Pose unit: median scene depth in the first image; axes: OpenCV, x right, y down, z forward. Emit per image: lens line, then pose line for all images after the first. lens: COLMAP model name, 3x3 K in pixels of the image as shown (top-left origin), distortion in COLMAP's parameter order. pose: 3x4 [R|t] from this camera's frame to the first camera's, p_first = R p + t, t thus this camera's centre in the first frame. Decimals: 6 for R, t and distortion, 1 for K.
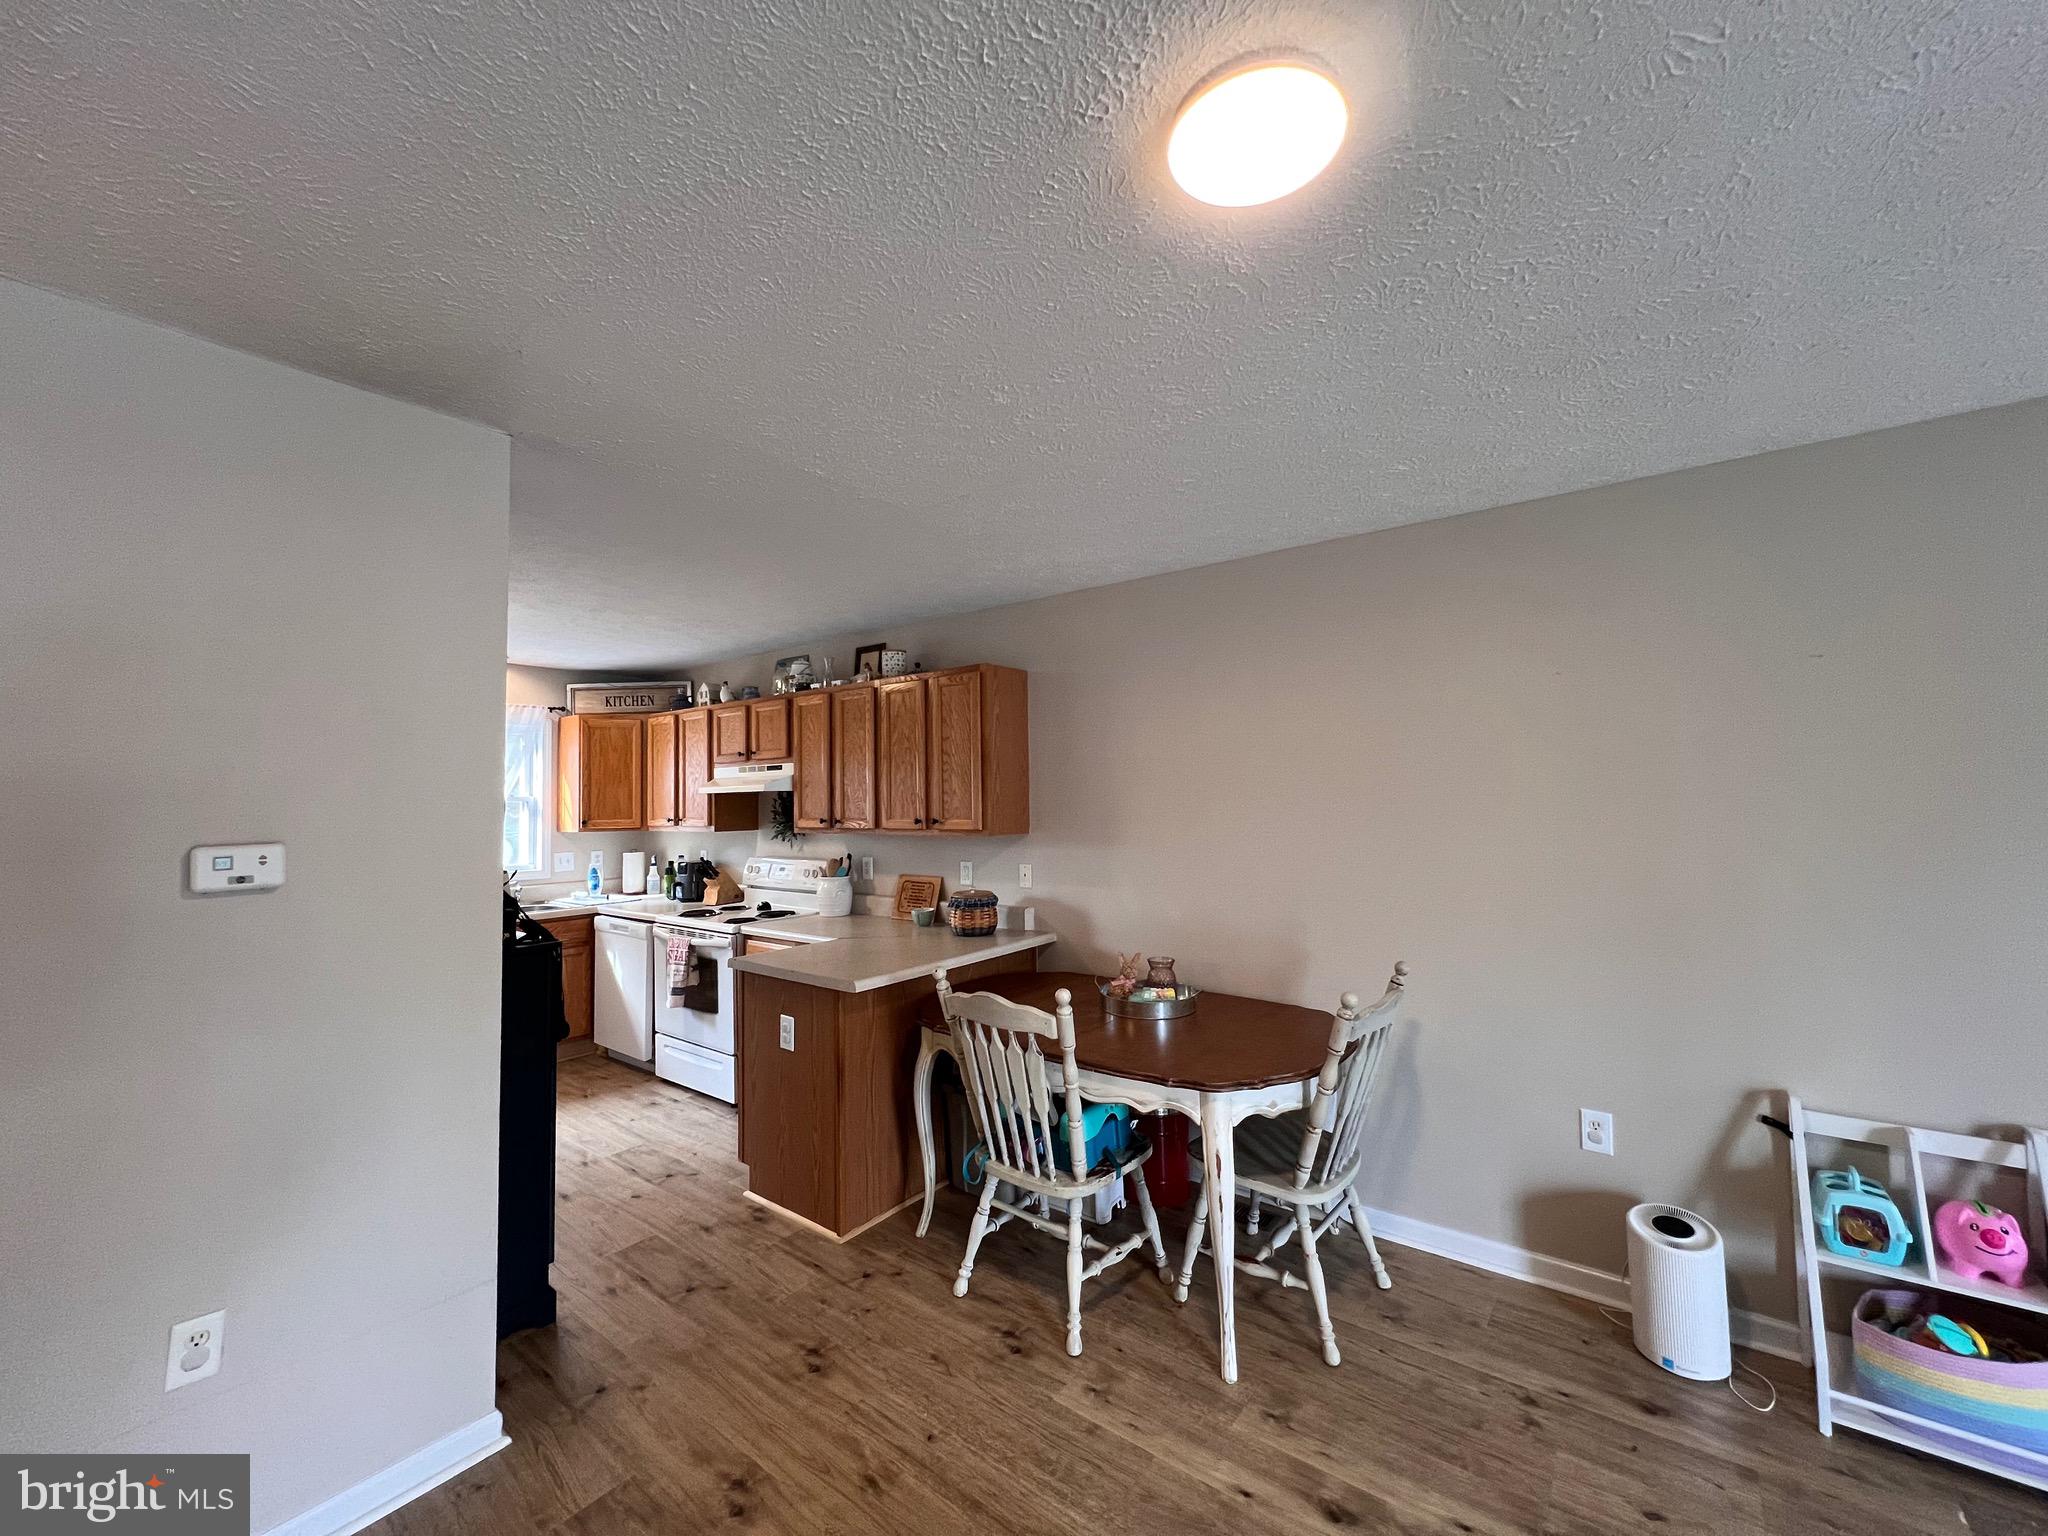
lens RADIAL K [[817.1, 0, 1024.0], [0, 817.1, 768.0], [0, 0, 1]] dist [-0.001979, 0.000265]
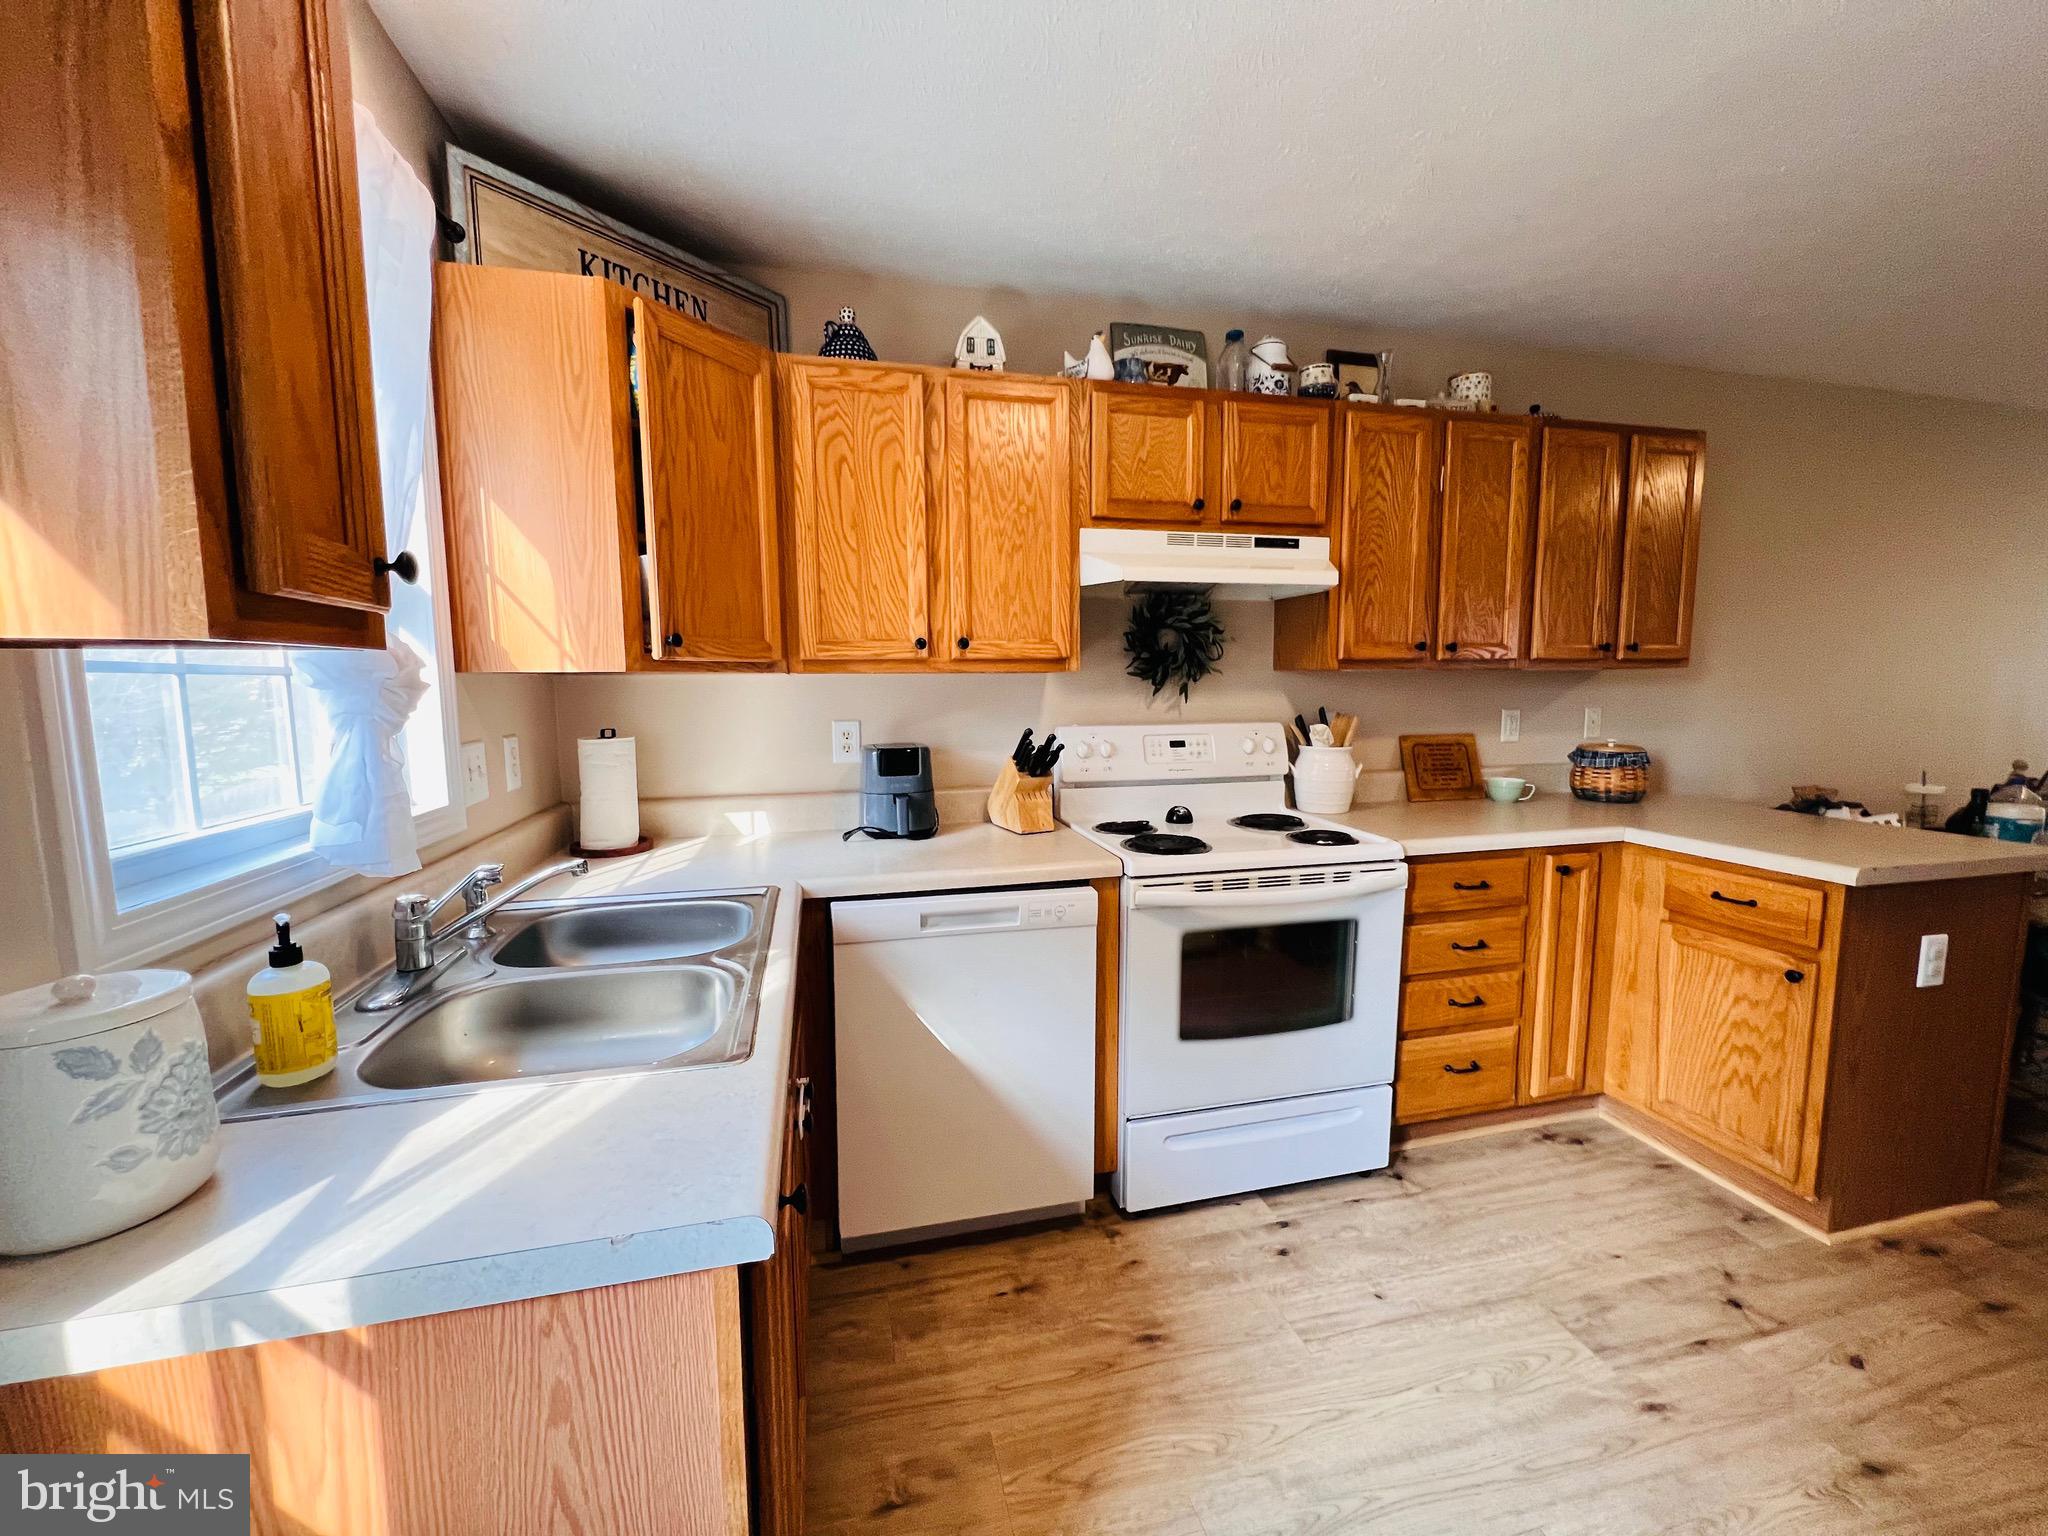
lens RADIAL K [[817.1, 0, 1024.0], [0, 817.1, 768.0], [0, 0, 1]] dist [-0.001979, 0.000265]
pose [[0.622335, -0.072928, 0.779346, -0.836618], [-0.034819, 0.992086, 0.120639, 0.085612], [-0.781976, -0.102214, 0.614870, 0.814459]]
